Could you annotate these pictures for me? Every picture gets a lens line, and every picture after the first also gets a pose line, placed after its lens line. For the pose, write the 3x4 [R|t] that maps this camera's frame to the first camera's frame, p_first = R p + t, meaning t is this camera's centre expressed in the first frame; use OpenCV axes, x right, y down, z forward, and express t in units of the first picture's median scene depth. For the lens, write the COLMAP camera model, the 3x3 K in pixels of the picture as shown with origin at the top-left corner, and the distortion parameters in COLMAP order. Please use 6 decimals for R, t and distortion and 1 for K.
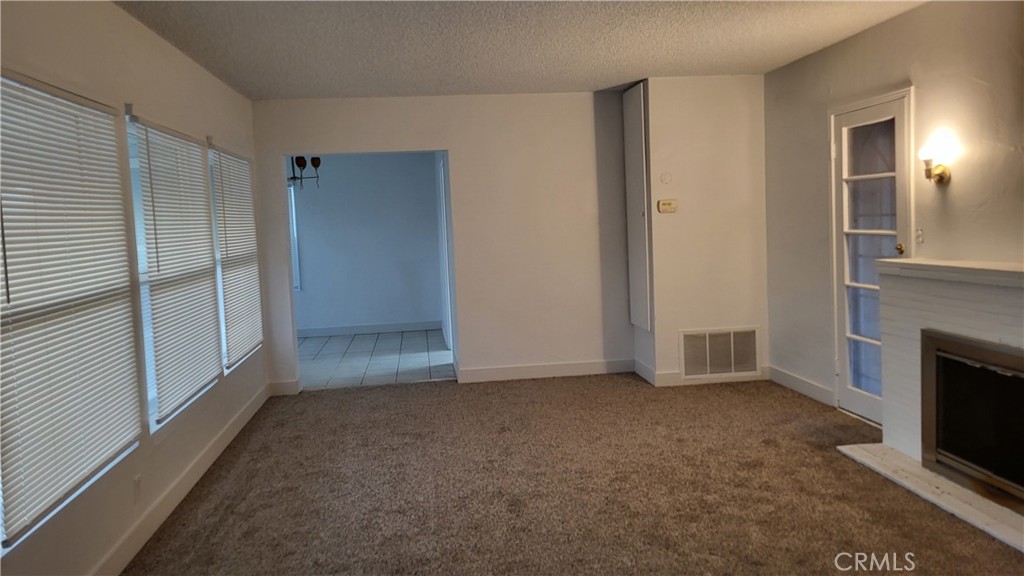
lens RADIAL K [[774.5, 0, 501.3], [0, 774.5, 283.0], [0, 0, 1]] dist [0.058833, -0.008023]
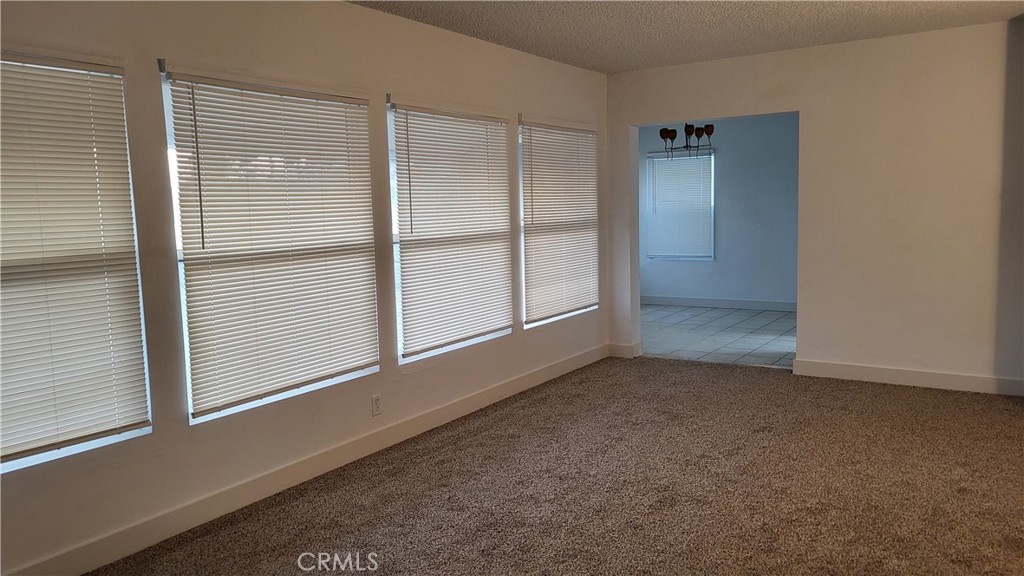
lens RADIAL K [[774.5, 0, 501.3], [0, 774.5, 283.0], [0, 0, 1]] dist [0.058833, -0.008023]
pose [[0.769859, 0.087635, -0.632168, 0.368163], [-0.060303, 0.996085, 0.064646, -0.020151], [0.635358, -0.011647, 0.772130, 0.137997]]
